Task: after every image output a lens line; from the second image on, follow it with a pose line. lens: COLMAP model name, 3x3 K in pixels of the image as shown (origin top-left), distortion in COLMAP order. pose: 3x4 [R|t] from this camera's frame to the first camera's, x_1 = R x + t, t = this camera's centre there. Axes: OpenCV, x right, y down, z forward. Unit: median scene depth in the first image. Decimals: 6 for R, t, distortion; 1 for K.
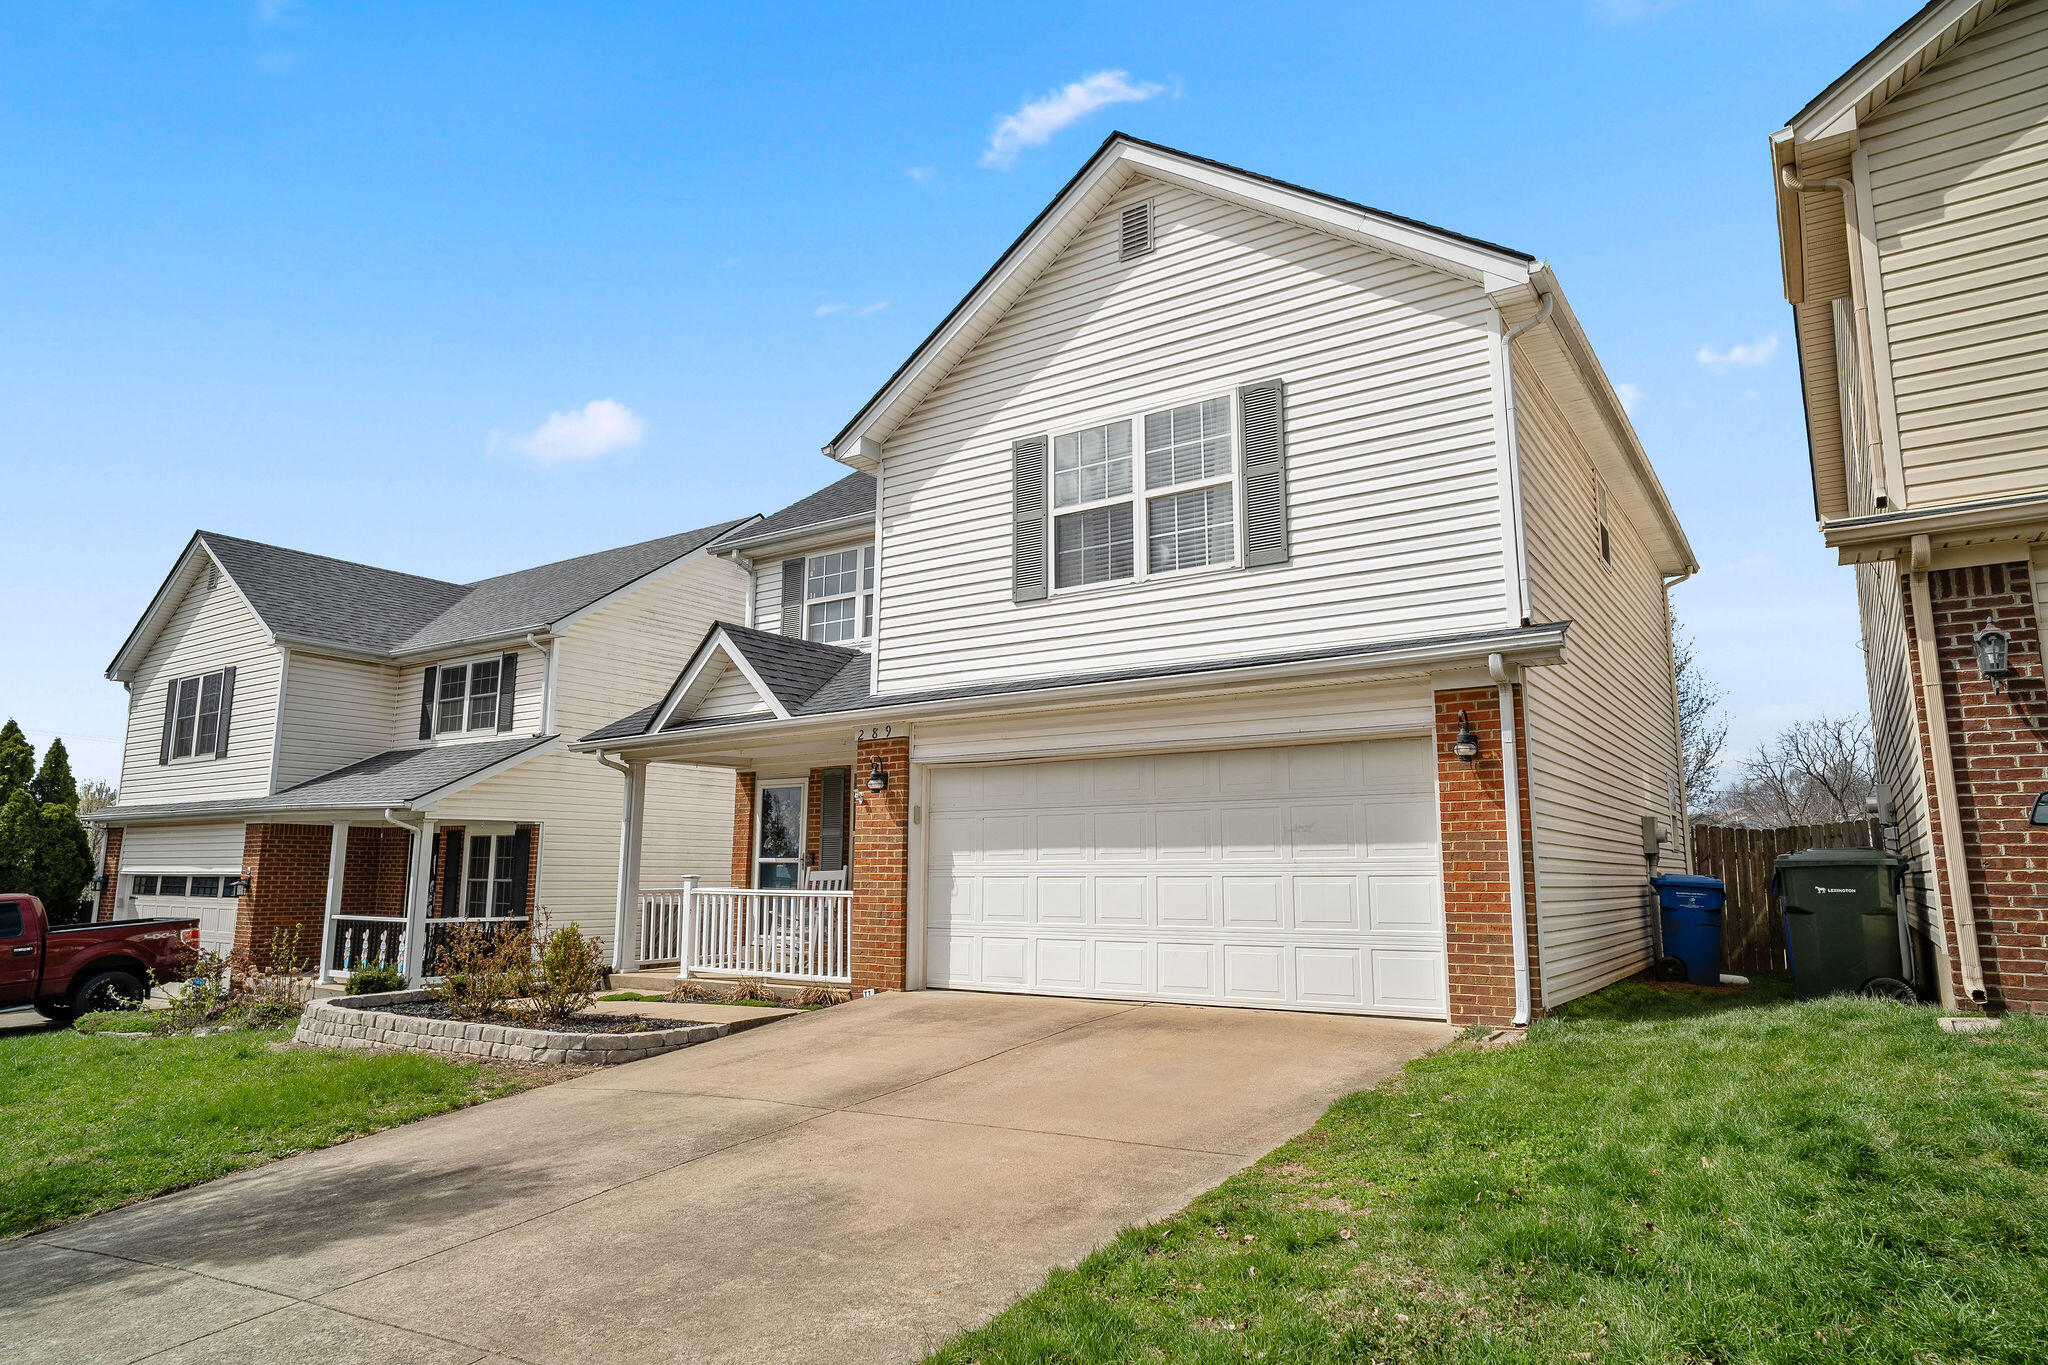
lens RADIAL K [[1198.9, 0, 1024.0], [0, 1198.9, 682.5], [0, 0, 1]] dist [-0.056274, 0.053083]
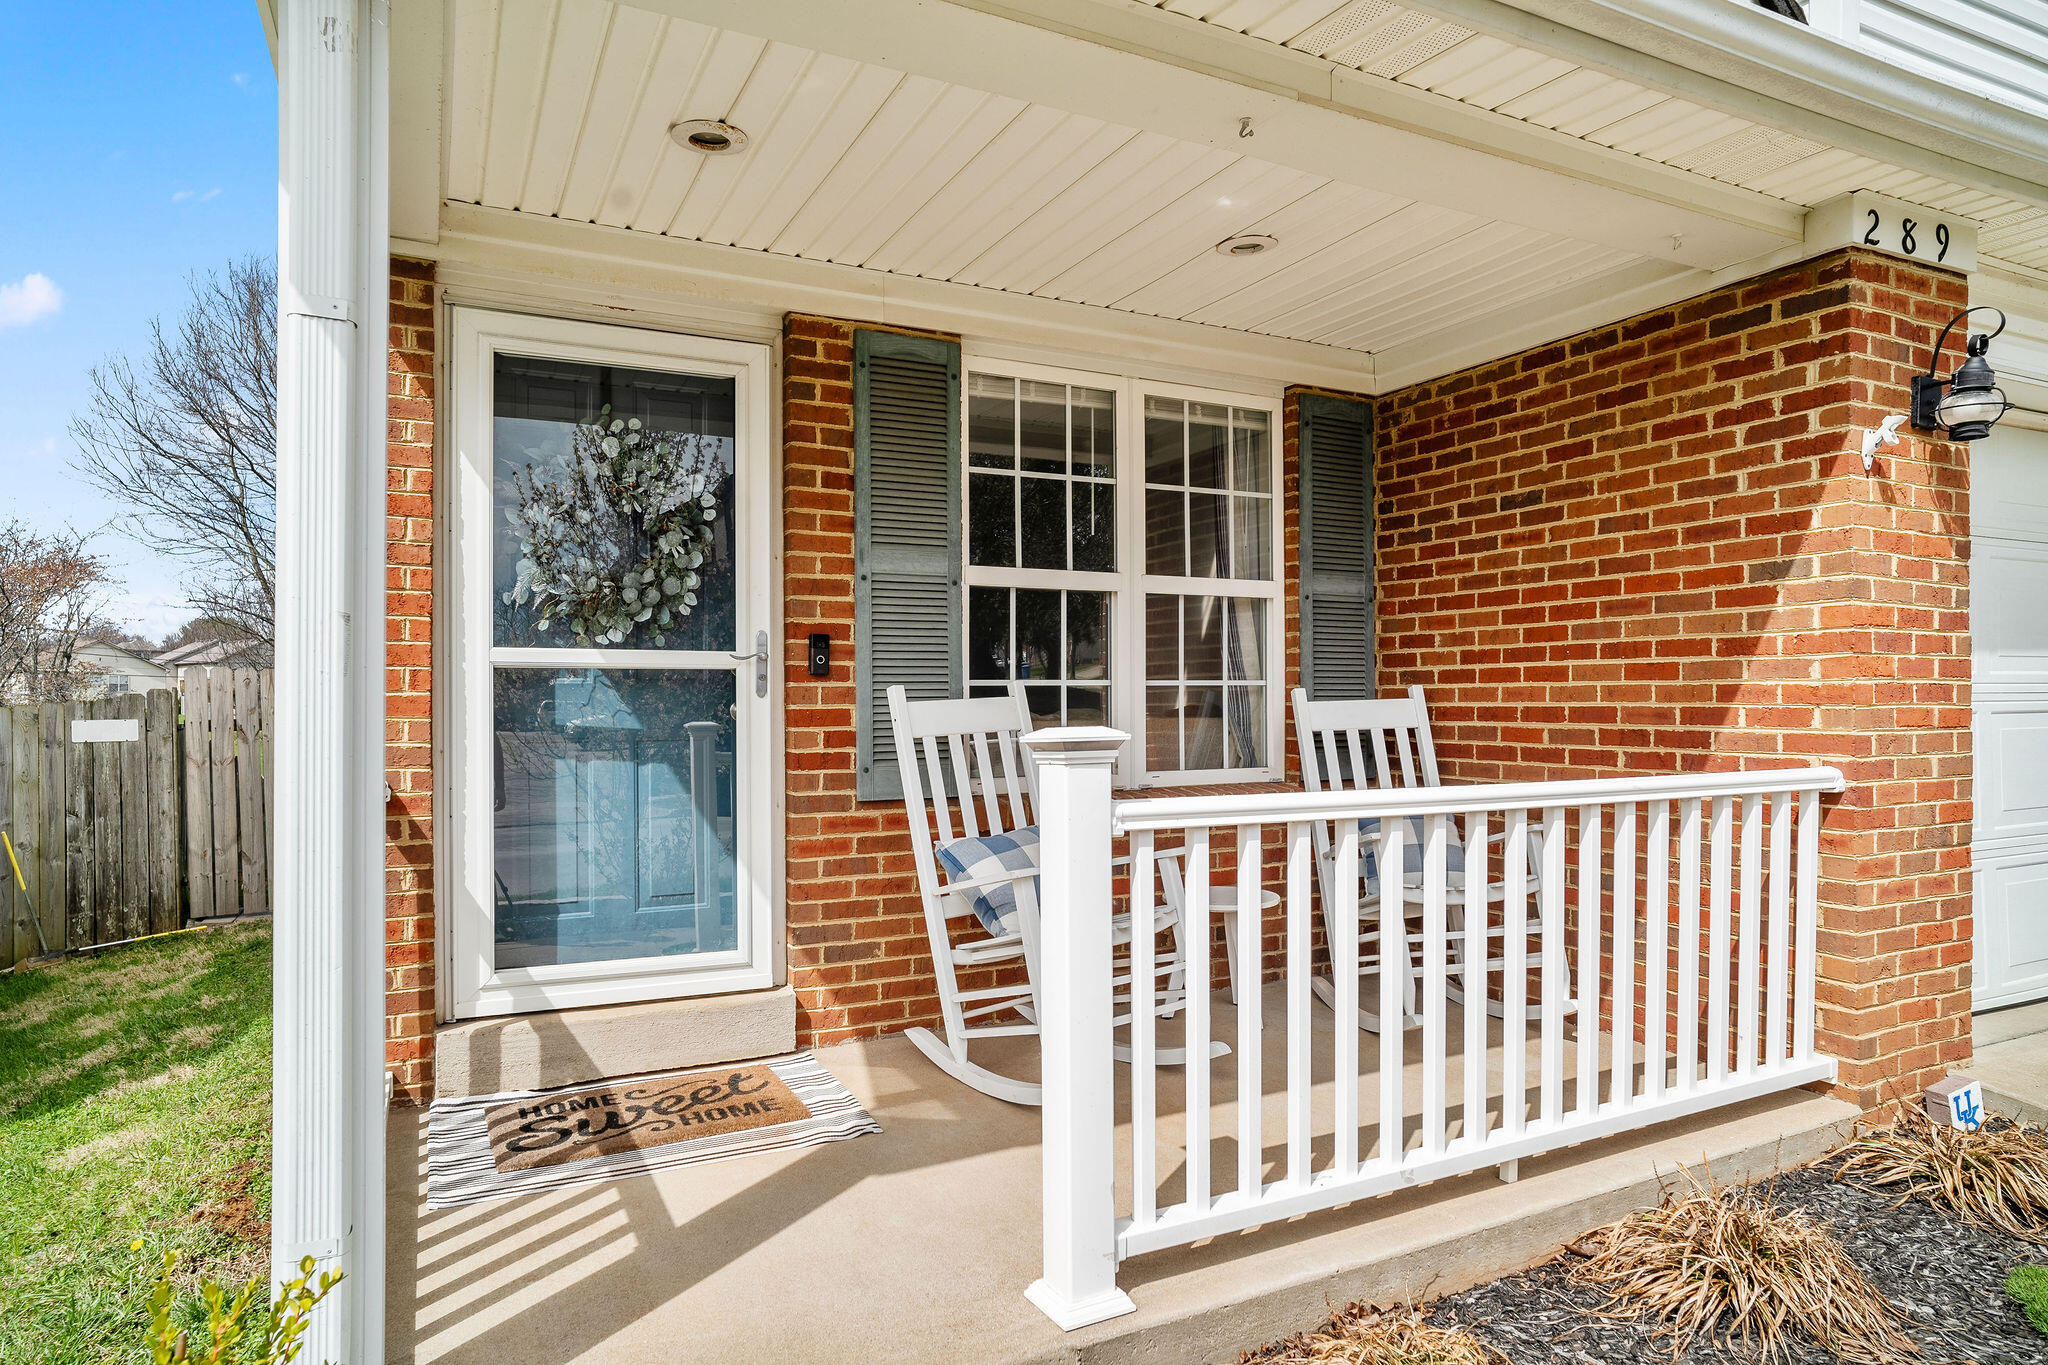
lens RADIAL K [[1223.2, 0, 1021.2], [0, 1223.2, 702.2], [0, 0, 1]] dist [-0.037375, 0.038007]
pose [[0.480836, -0.004285, 0.876800, -0.524272], [-0.136400, 0.987449, 0.079627, 0.172311], [-0.866136, -0.157883, 0.474216, 1.097953]]
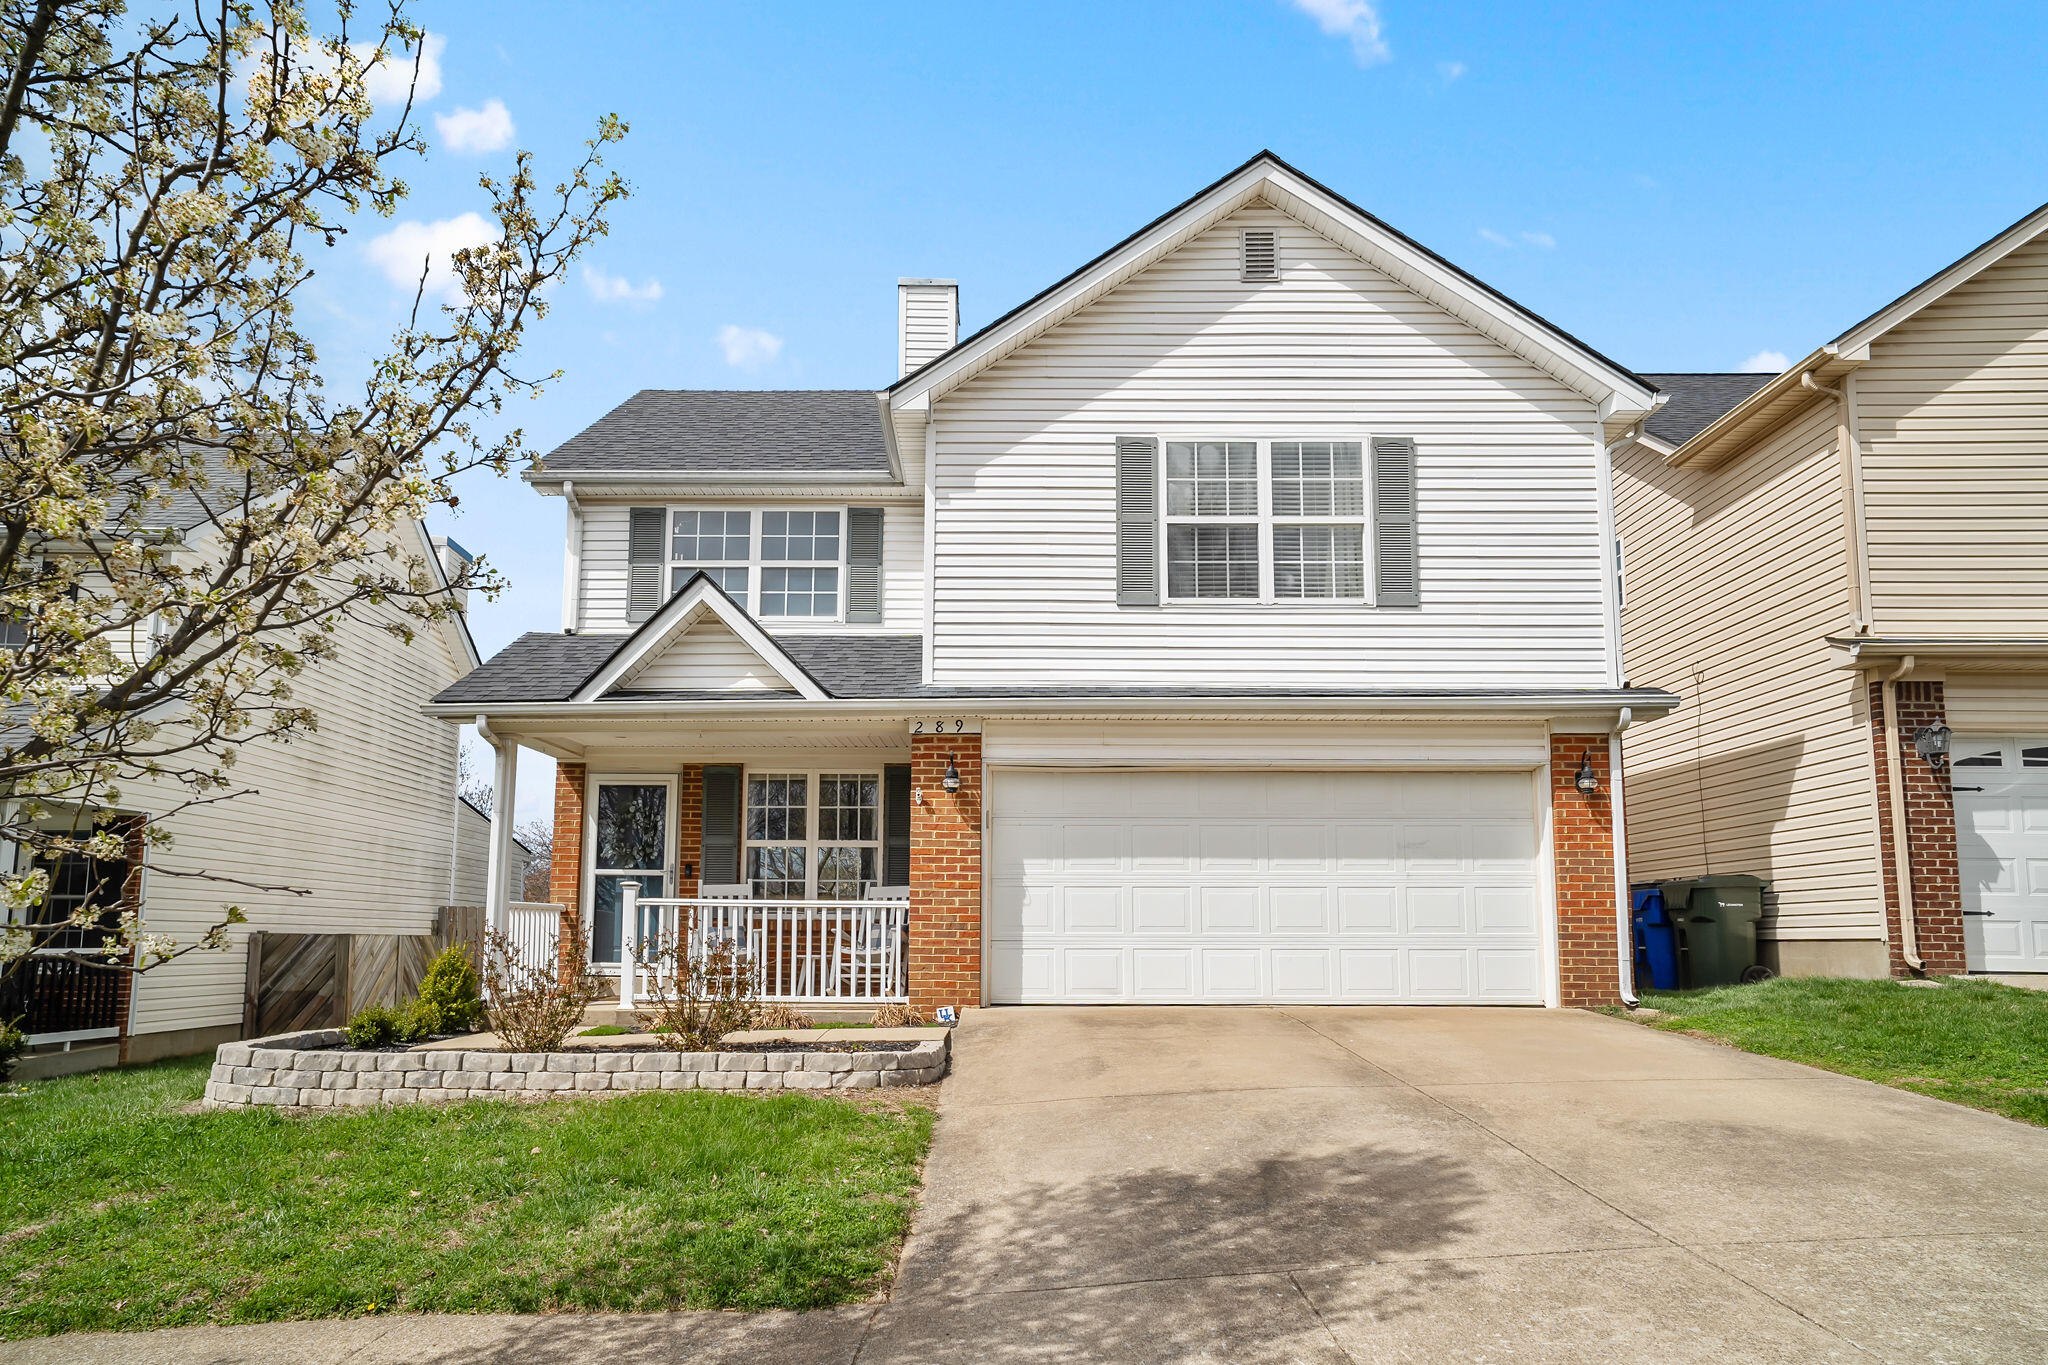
lens RADIAL K [[1298.4, 0, 966.5], [0, 1298.4, 807.1], [0, 0, 1]] dist [-0.054278, 0.051029]
pose [[0.839365, 0.059095, 0.540346, -0.671874], [-0.091206, 0.995291, 0.032828, 0.073082], [-0.535862, -0.076837, 0.840802, 0.177152]]
